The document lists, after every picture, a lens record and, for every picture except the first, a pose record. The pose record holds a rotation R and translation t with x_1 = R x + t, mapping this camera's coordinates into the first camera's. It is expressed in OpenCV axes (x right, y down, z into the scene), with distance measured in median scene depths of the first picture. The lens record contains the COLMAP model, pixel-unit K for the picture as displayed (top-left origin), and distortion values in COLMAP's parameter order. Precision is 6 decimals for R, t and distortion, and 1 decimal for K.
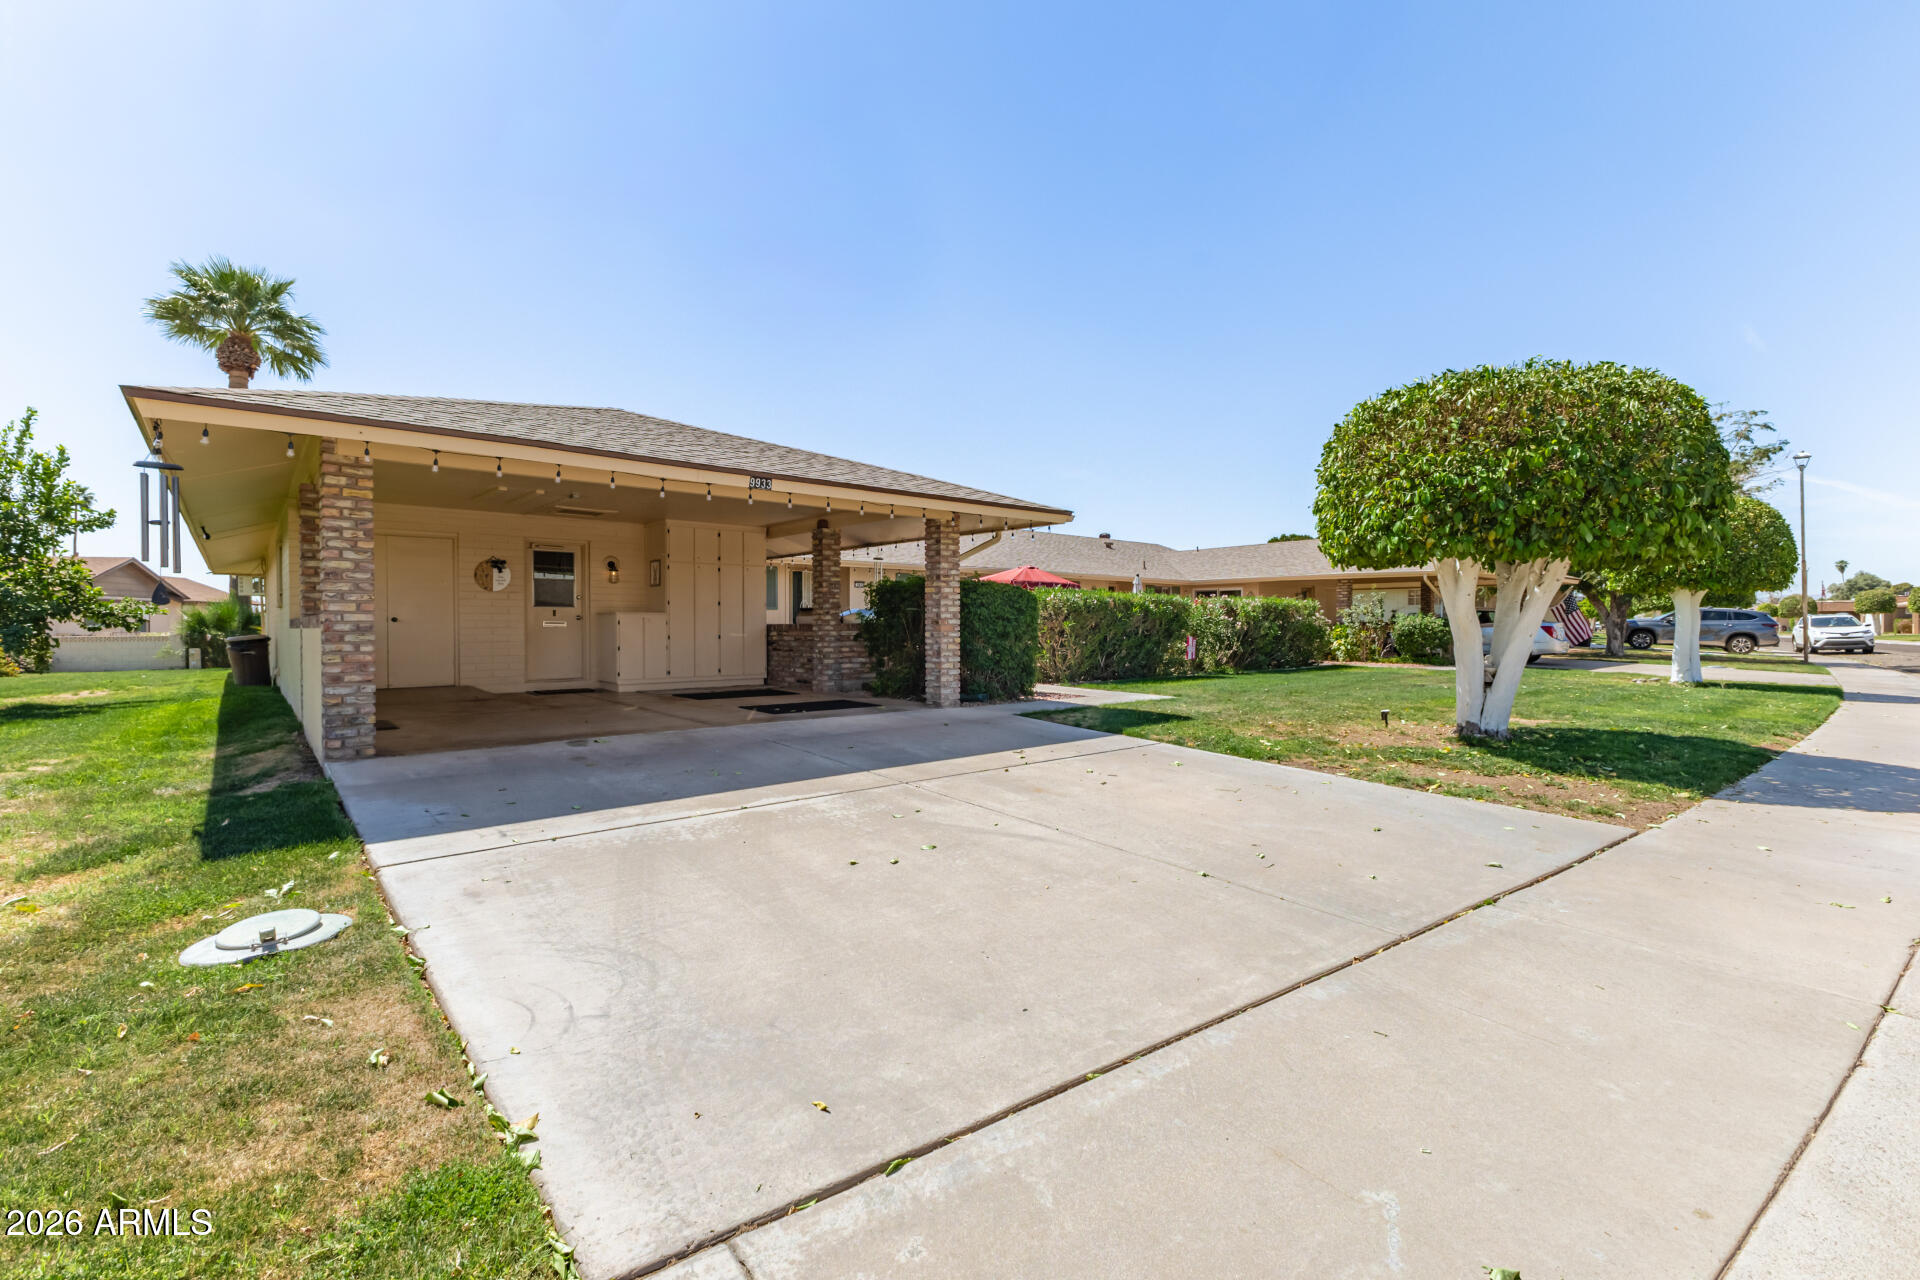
lens RADIAL K [[834.4, 0, 956.5], [0, 834.4, 634.2], [0, 0, 1]] dist [0.012134, -0.000413]
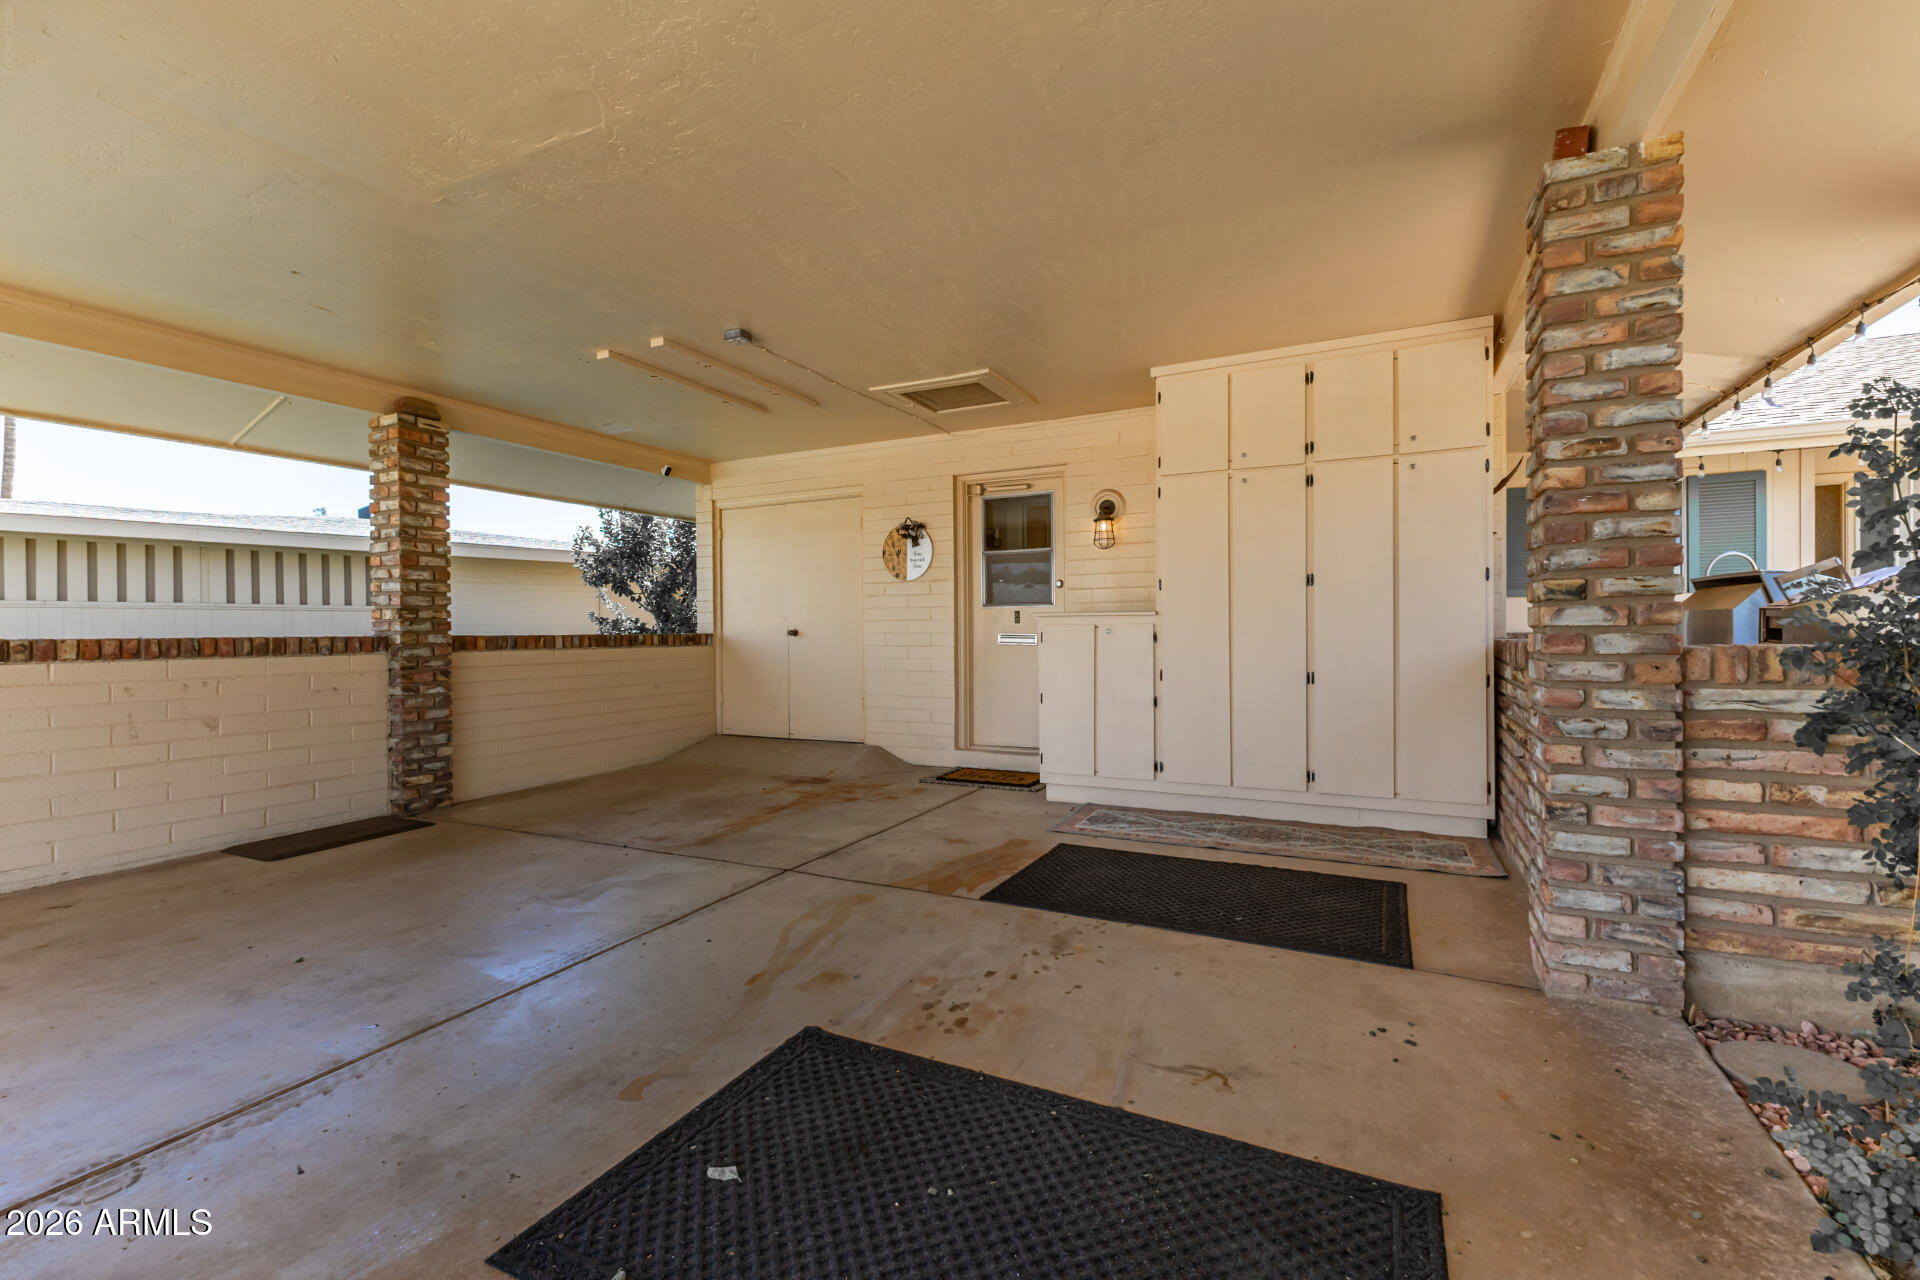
lens RADIAL K [[834.4, 0, 956.5], [0, 834.4, 634.2], [0, 0, 1]] dist [0.012134, -0.000413]
pose [[0.374593, 0.000613, -0.927189, -0.026657], [-0.003749, 0.999993, -0.000853, -0.015079], [0.927182, 0.003795, 0.374592, 0.792740]]
